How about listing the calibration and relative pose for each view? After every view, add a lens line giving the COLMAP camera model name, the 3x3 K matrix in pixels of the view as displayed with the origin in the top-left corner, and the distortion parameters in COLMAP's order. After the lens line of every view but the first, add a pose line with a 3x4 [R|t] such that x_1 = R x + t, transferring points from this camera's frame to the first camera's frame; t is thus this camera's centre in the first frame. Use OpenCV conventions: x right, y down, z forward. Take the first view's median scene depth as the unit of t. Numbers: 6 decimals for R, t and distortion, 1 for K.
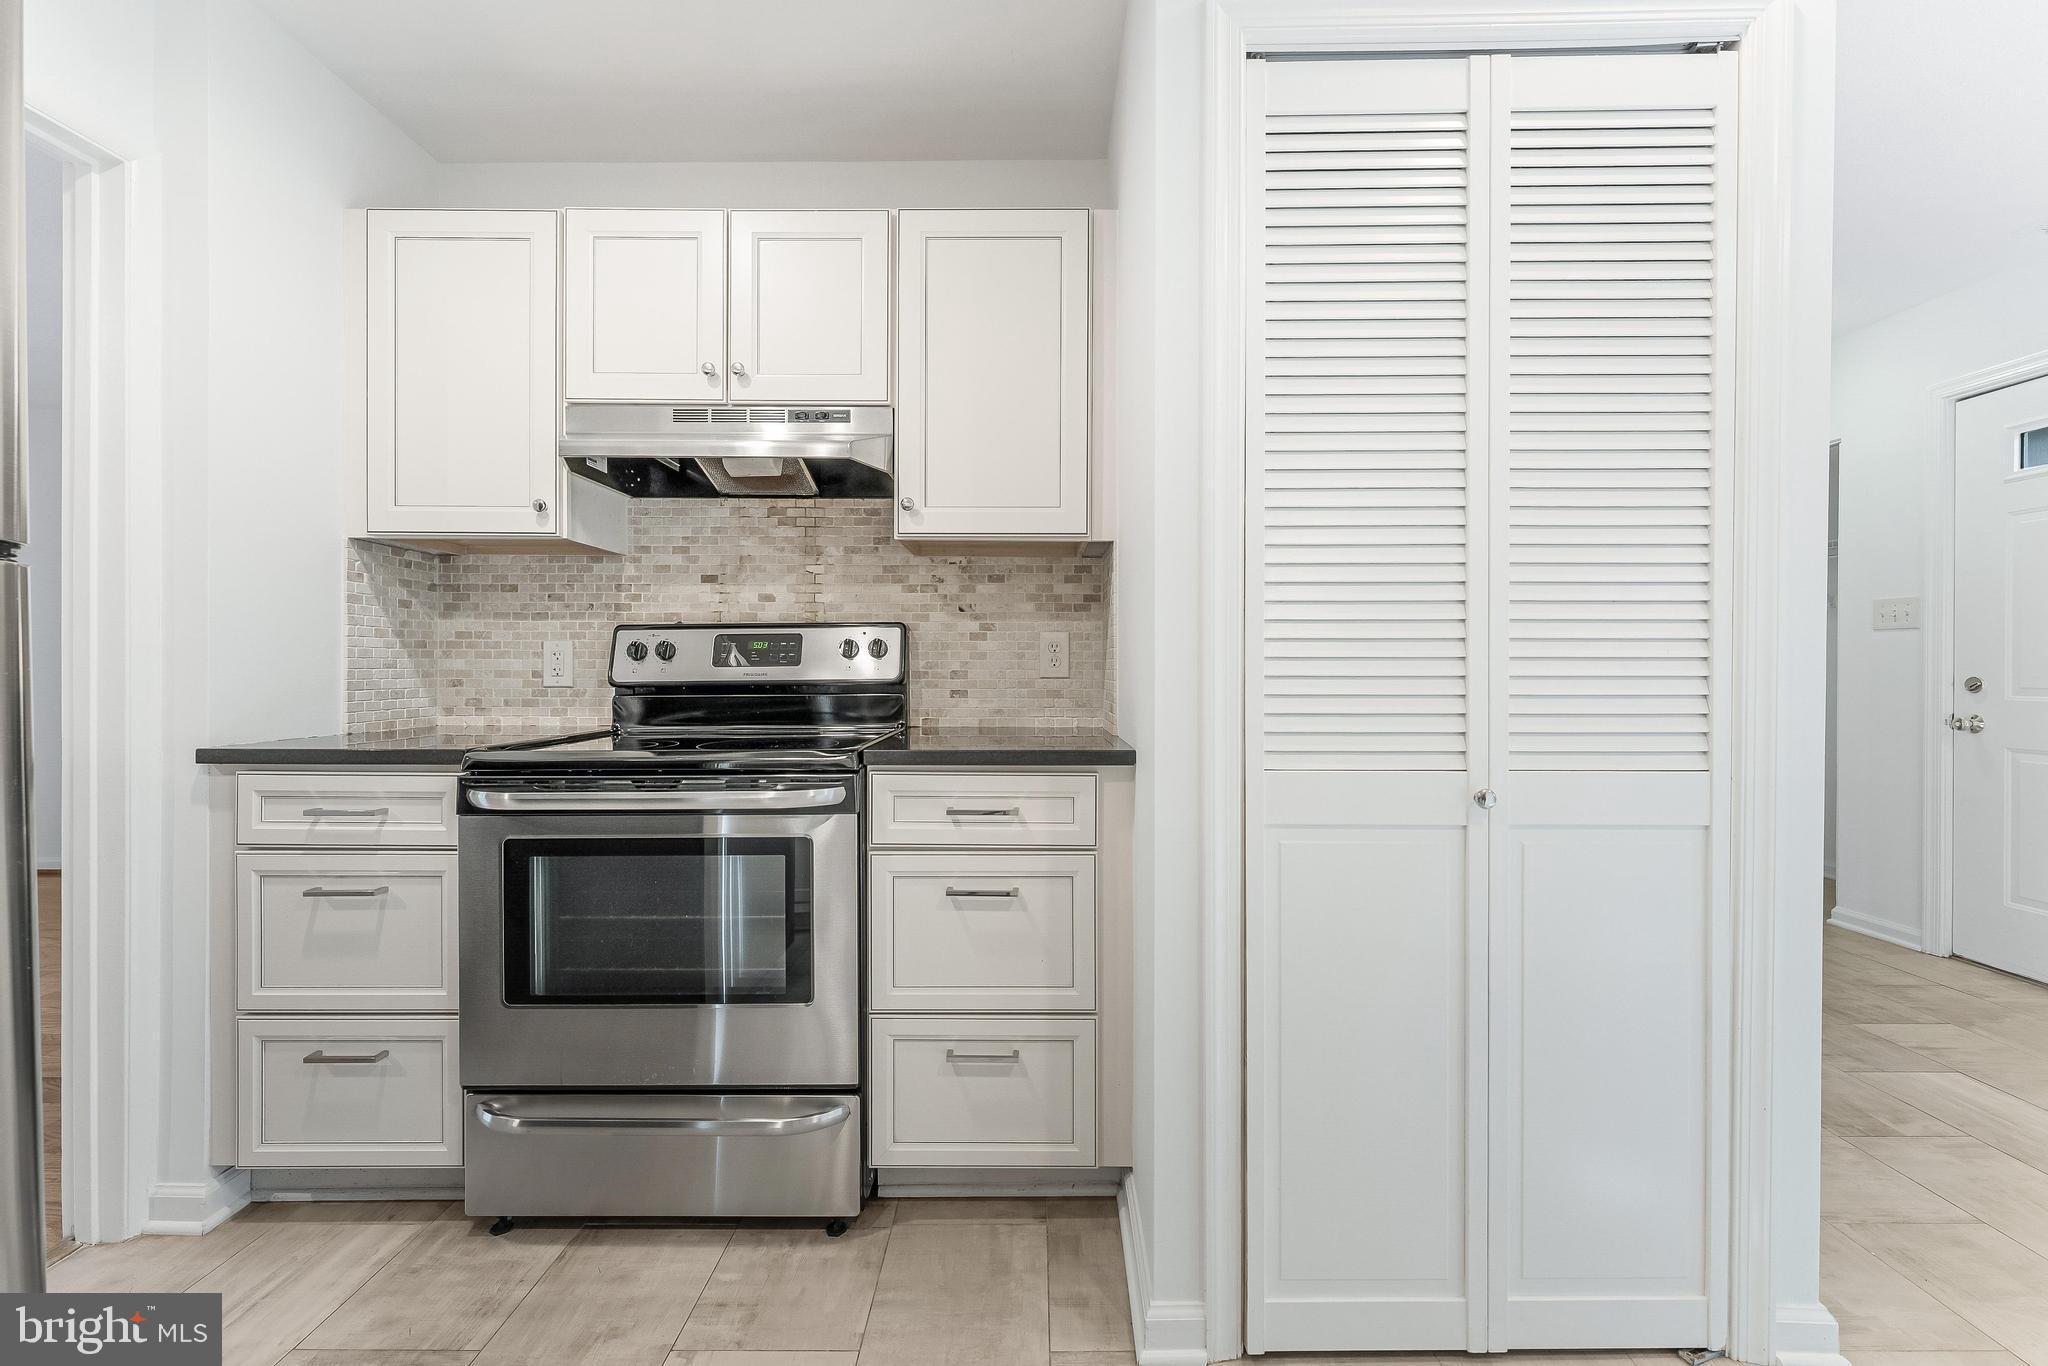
lens RADIAL K [[829.7, 0, 1031.7], [0, 829.7, 677.8], [0, 0, 1]] dist [0.001781, -0.000055]
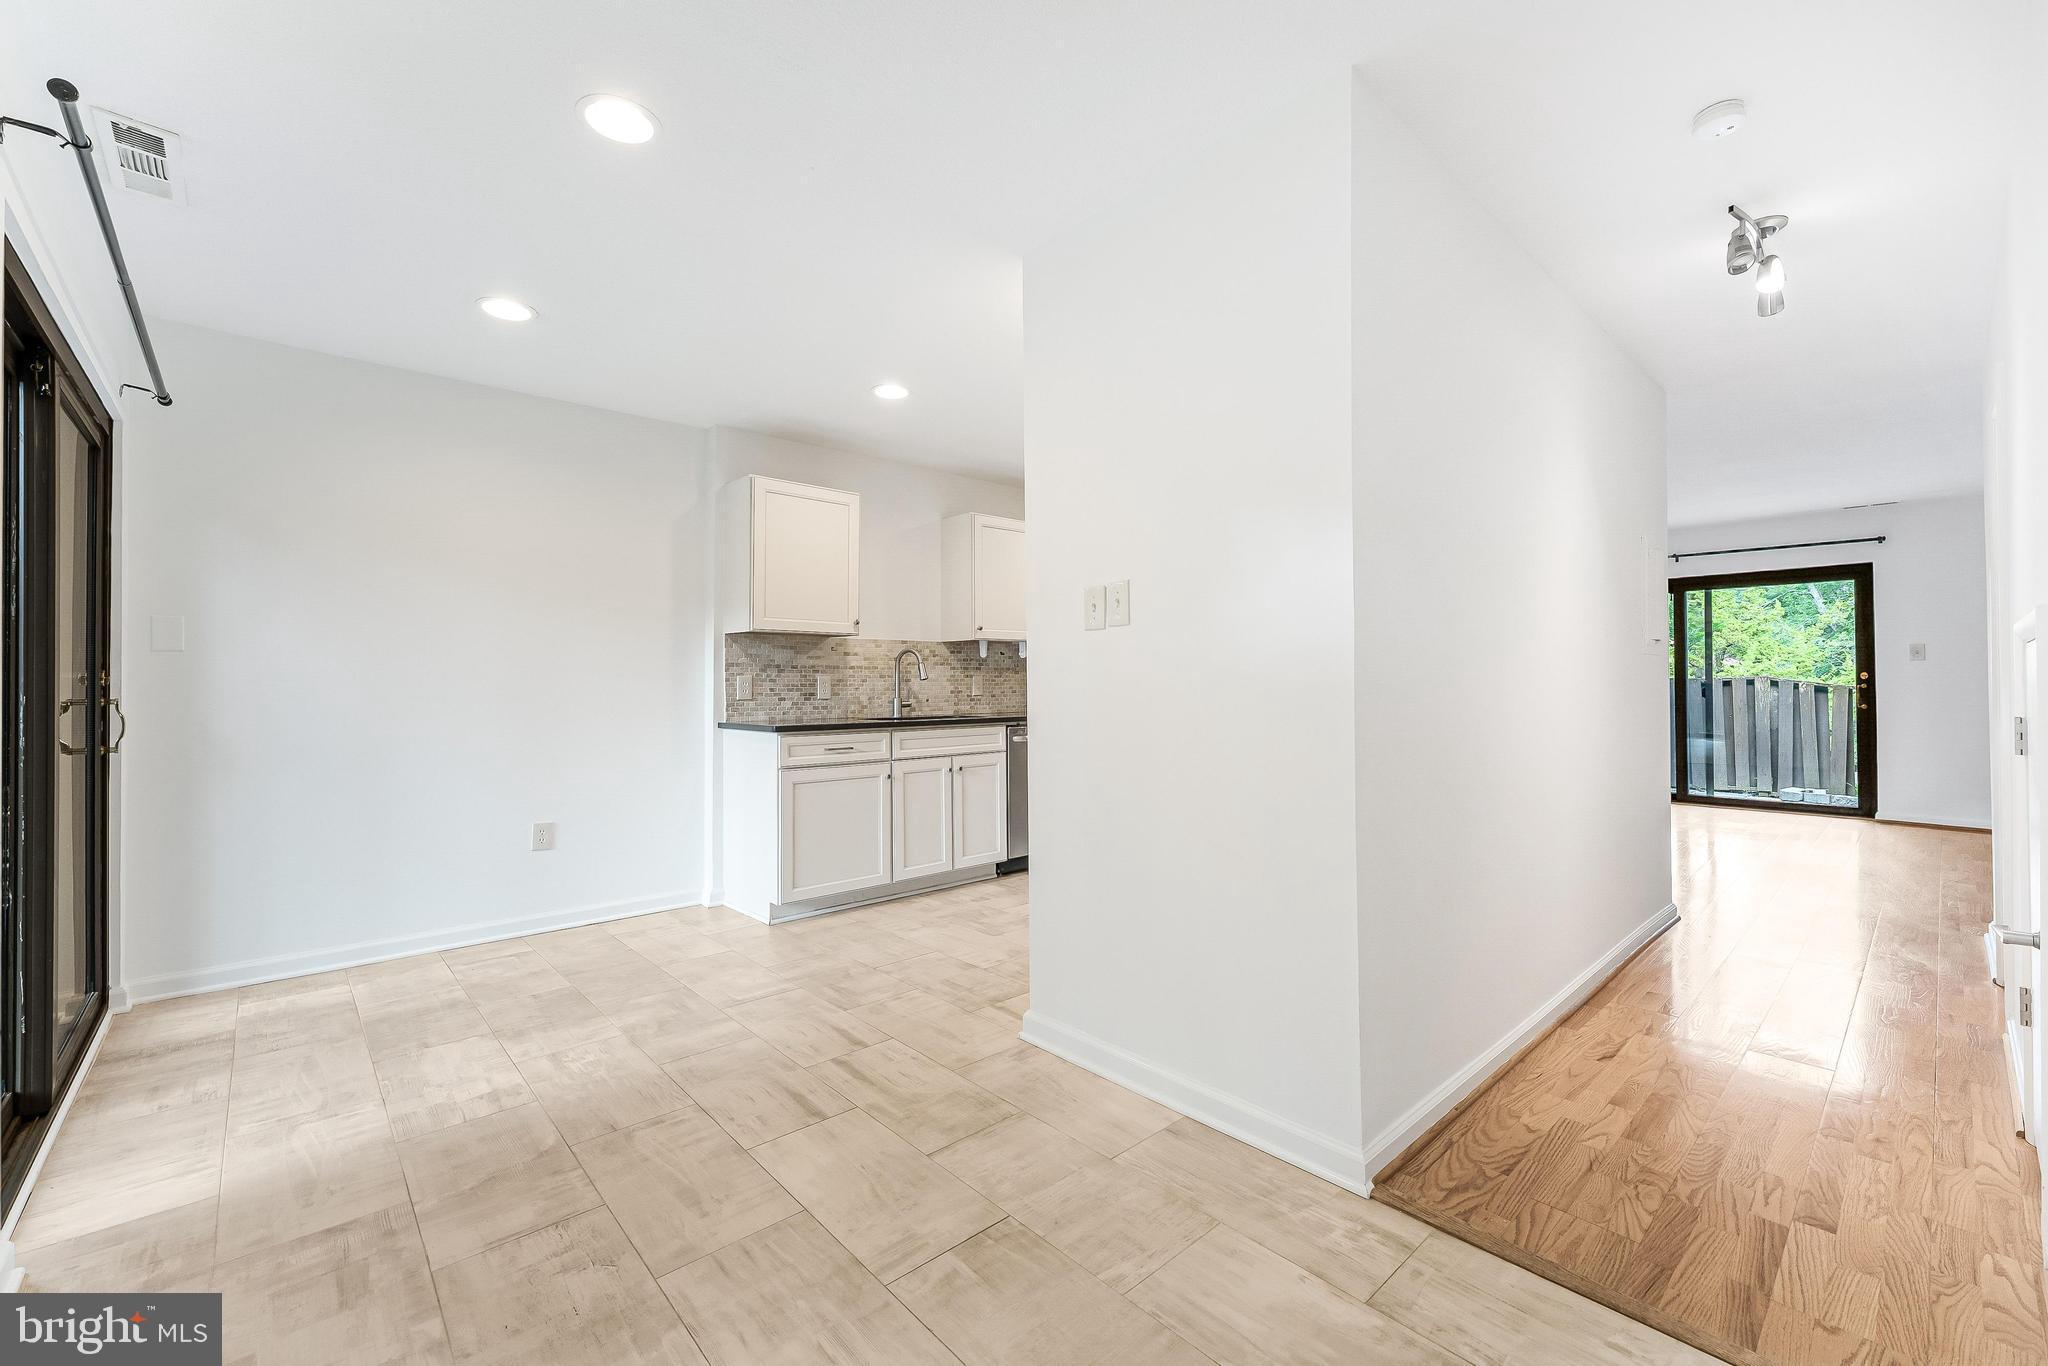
lens RADIAL K [[829.7, 0, 1025.1], [0, 829.7, 680.0], [0, 0, 1]] dist [0.001781, -0.000055]
pose [[-0.736999, -0.000566, -0.675893, 1.833269], [-0.002021, 0.999997, 0.001366, -0.031216], [0.675890, 0.002372, -0.736998, 1.958028]]
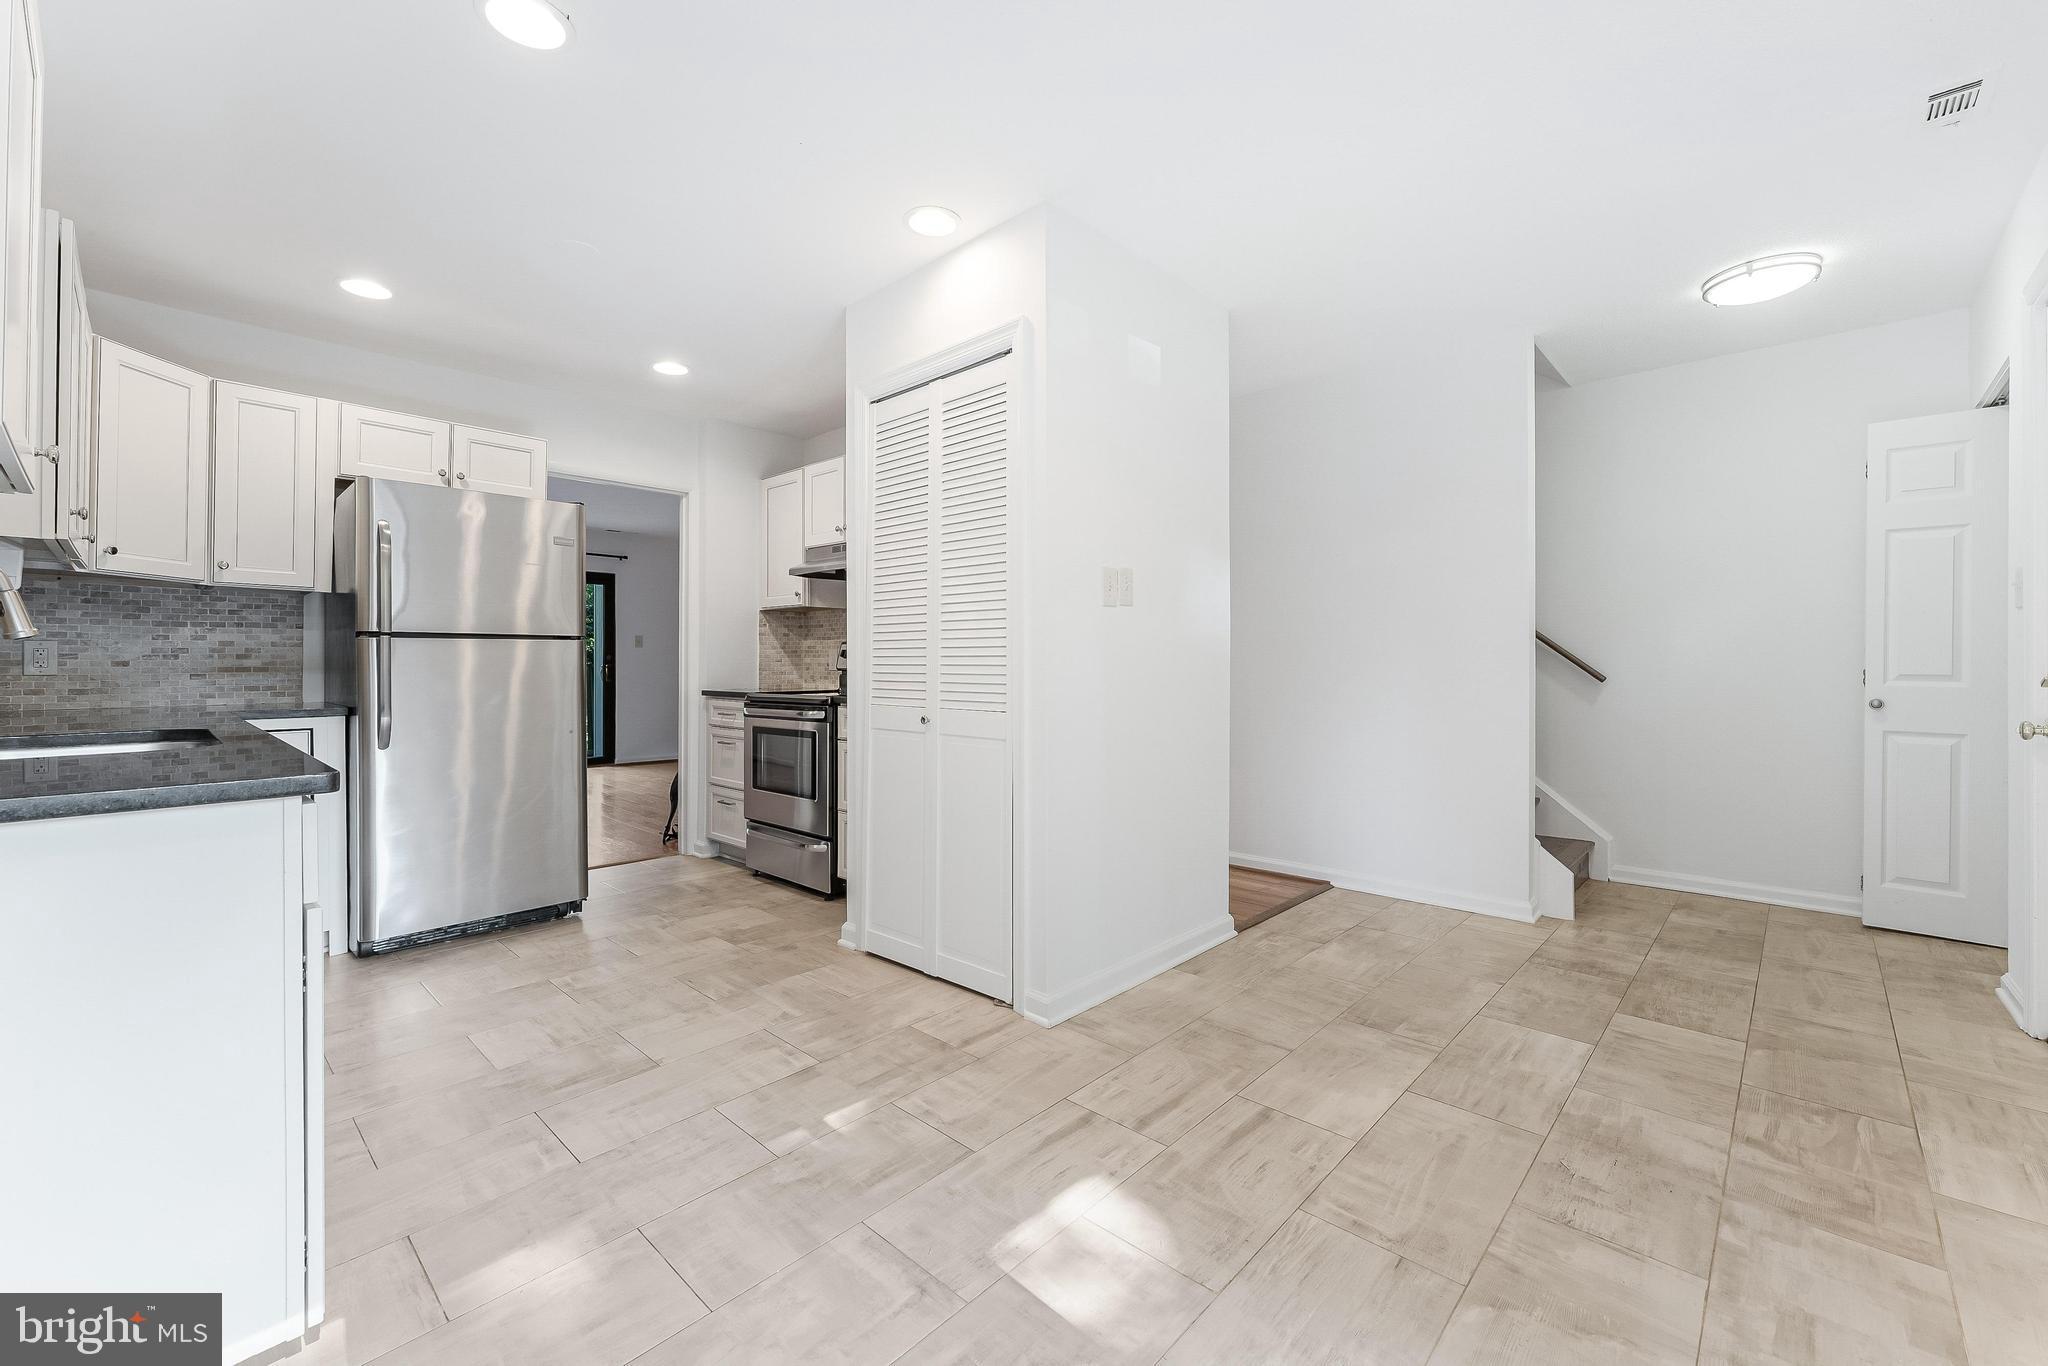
lens RADIAL K [[829.7, 0, 1028.7], [0, 829.7, 665.1], [0, 0, 1]] dist [0.001781, -0.000055]
pose [[0.734977, 0.000231, -0.678092, 1.758370], [-0.004353, 0.999981, -0.004378, 0.005514], [0.678078, 0.006170, 0.734964, -0.343725]]
